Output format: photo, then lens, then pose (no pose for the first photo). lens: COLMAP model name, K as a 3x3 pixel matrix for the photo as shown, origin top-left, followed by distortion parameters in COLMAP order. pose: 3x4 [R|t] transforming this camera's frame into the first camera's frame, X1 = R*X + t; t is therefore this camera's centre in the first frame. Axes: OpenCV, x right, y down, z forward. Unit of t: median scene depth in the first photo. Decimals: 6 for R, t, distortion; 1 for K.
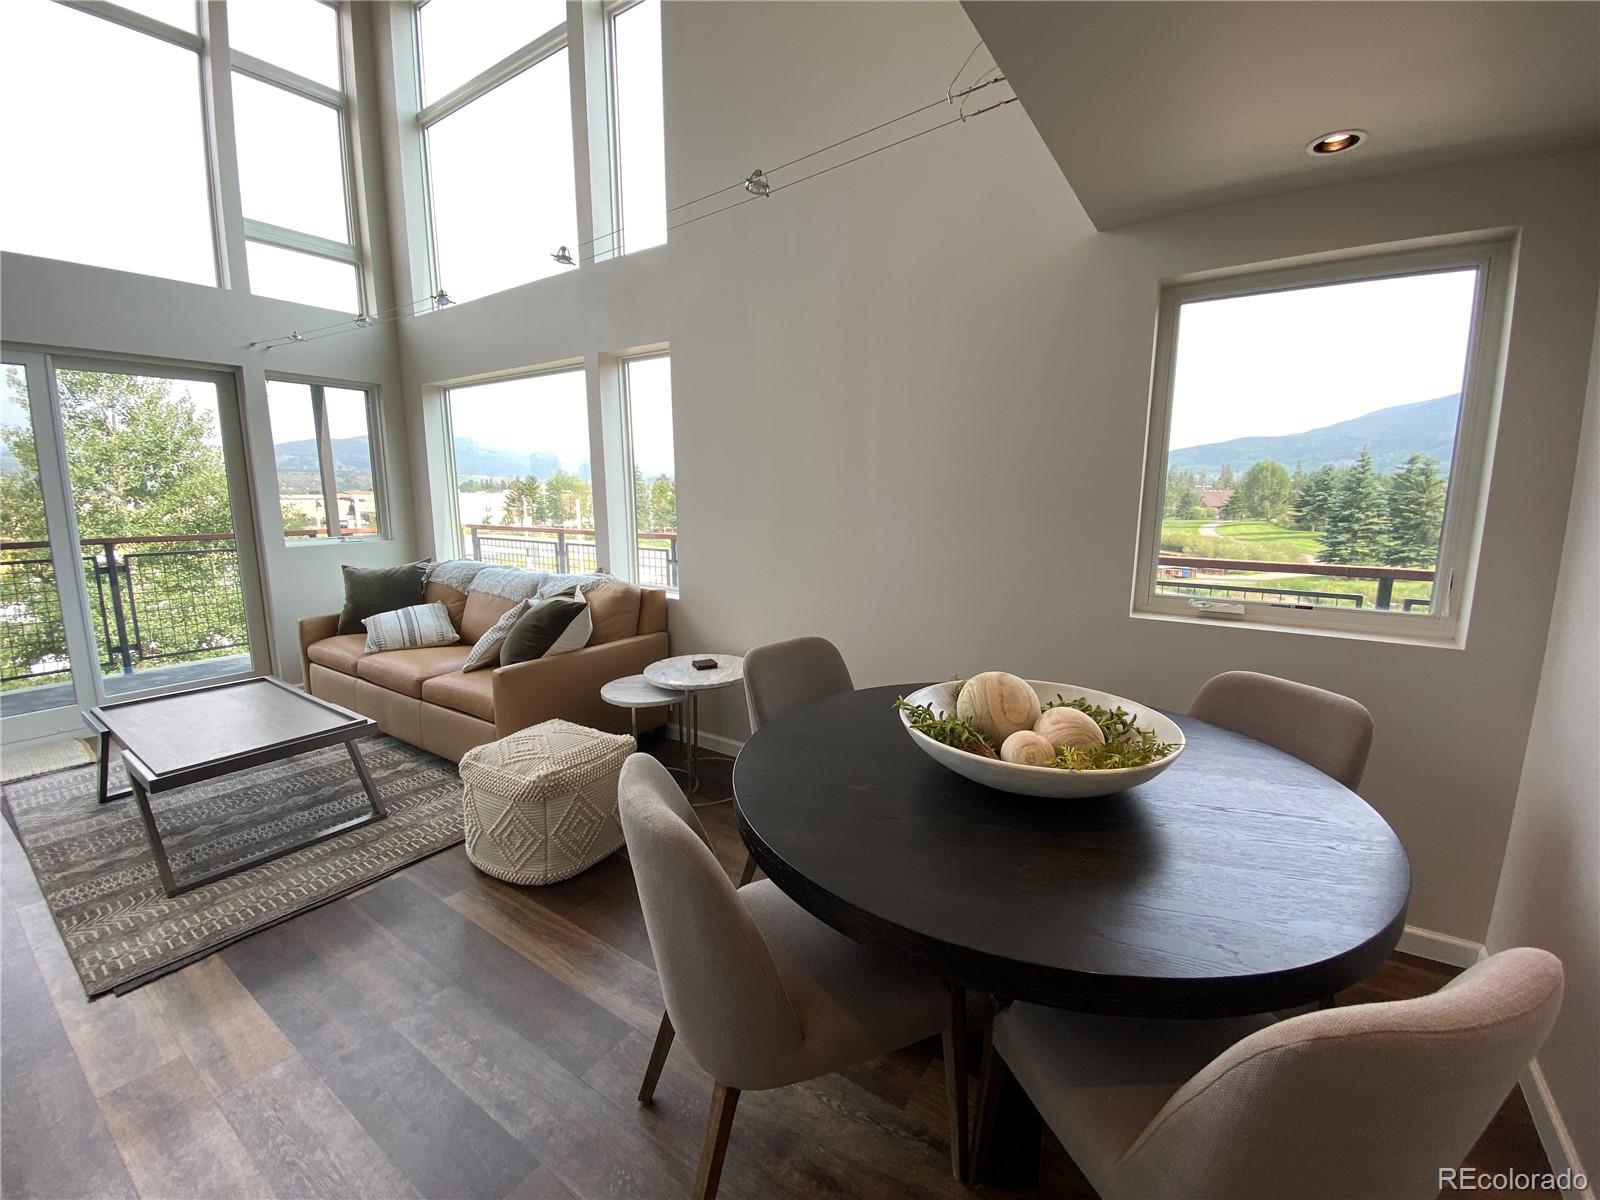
lens RADIAL K [[654.7, 0, 808.4], [0, 654.7, 593.8], [0, 0, 1]] dist [0.009661, -0.015972]
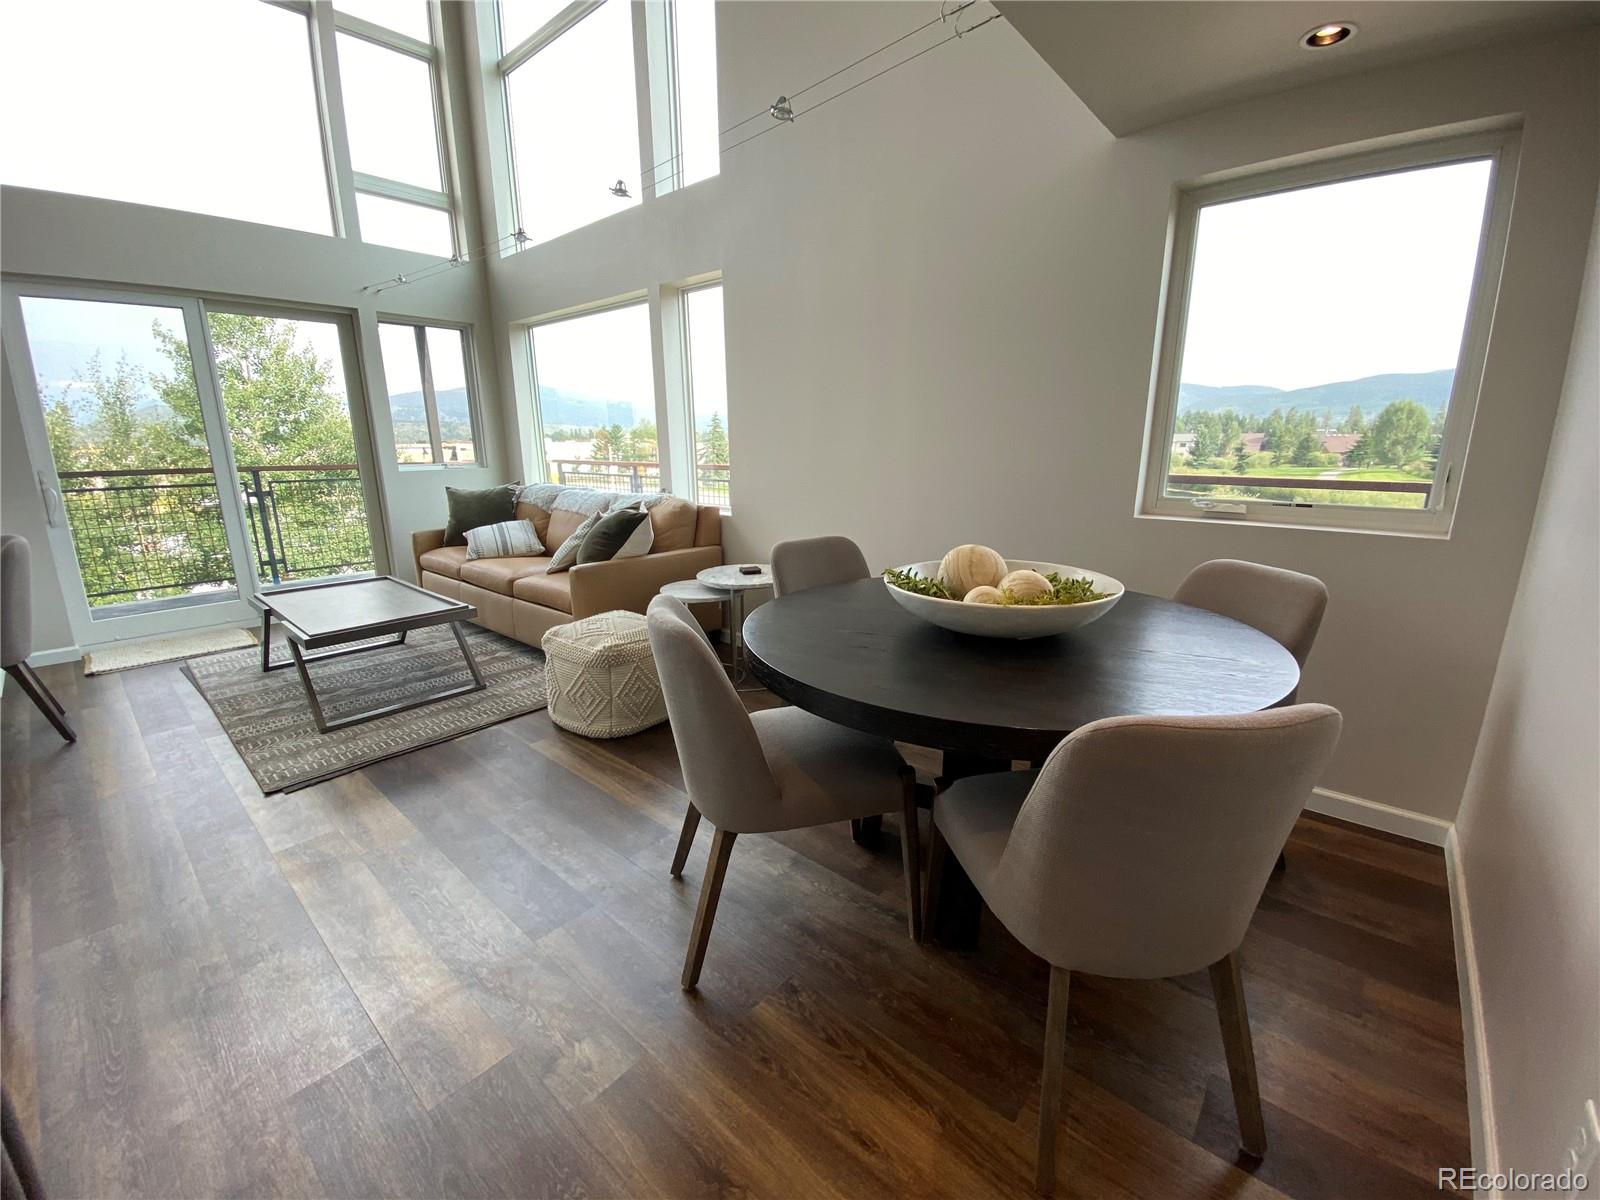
lens RADIAL K [[654.7, 0, 808.4], [0, 654.7, 593.8], [0, 0, 1]] dist [0.009661, -0.015972]
pose [[0.992885, 0.021517, -0.117114, 0.064414], [-0.012343, 0.996837, 0.078505, 0.057065], [0.118433, -0.076501, 0.990011, -0.085503]]
